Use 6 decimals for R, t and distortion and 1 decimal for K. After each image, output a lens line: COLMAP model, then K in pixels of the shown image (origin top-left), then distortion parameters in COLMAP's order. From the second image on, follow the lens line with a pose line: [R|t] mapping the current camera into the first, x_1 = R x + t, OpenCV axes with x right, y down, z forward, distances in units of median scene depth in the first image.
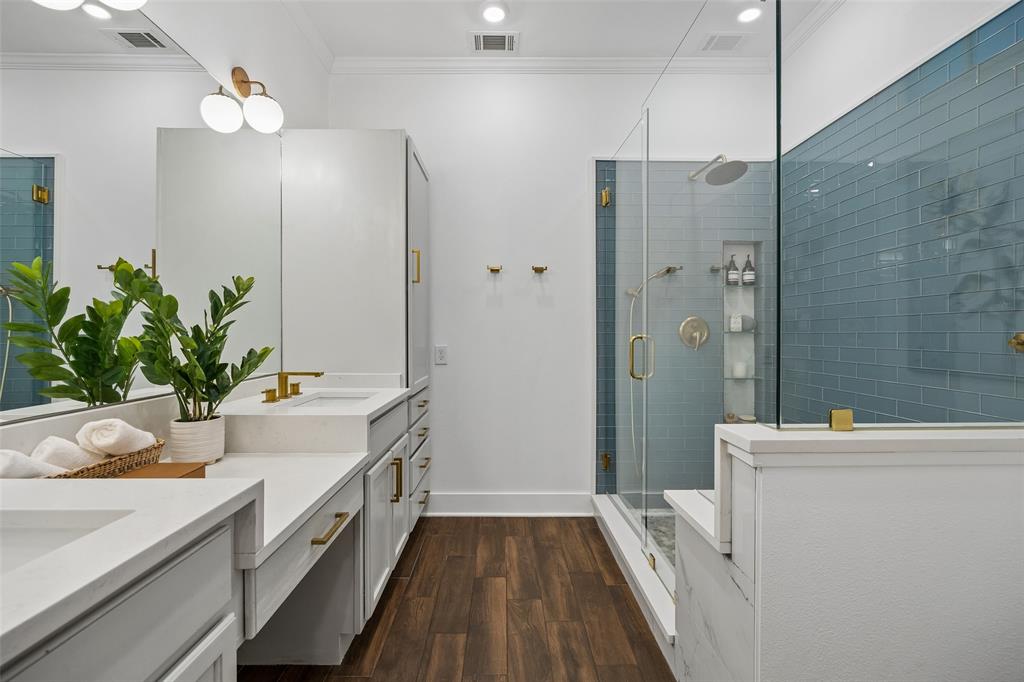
lens RADIAL K [[432.3, 0, 507.9], [0, 432.3, 335.0], [0, 0, 1]] dist [-0.001793, -0.000184]
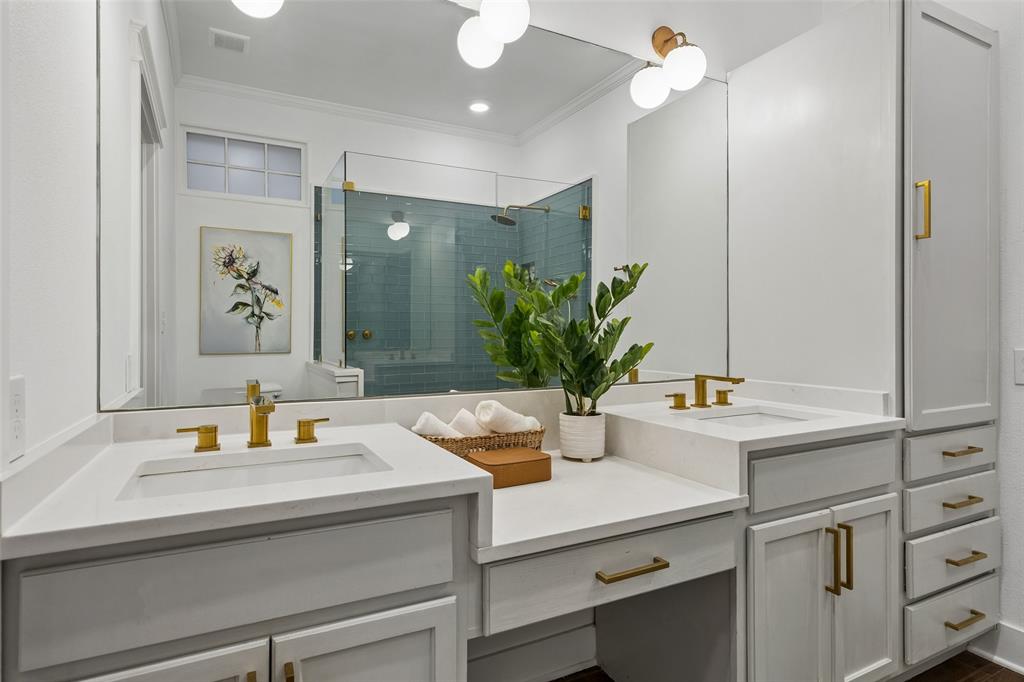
lens RADIAL K [[544.3, 0, 511.5], [0, 544.3, 334.5], [0, 0, 1]] dist [0.002658, 0.000186]
pose [[0.444494, 0.000100, -0.895782, 0.230582], [0.000660, 1.000000, 0.000439, 0.009685], [0.895781, -0.000786, 0.444494, 0.220195]]
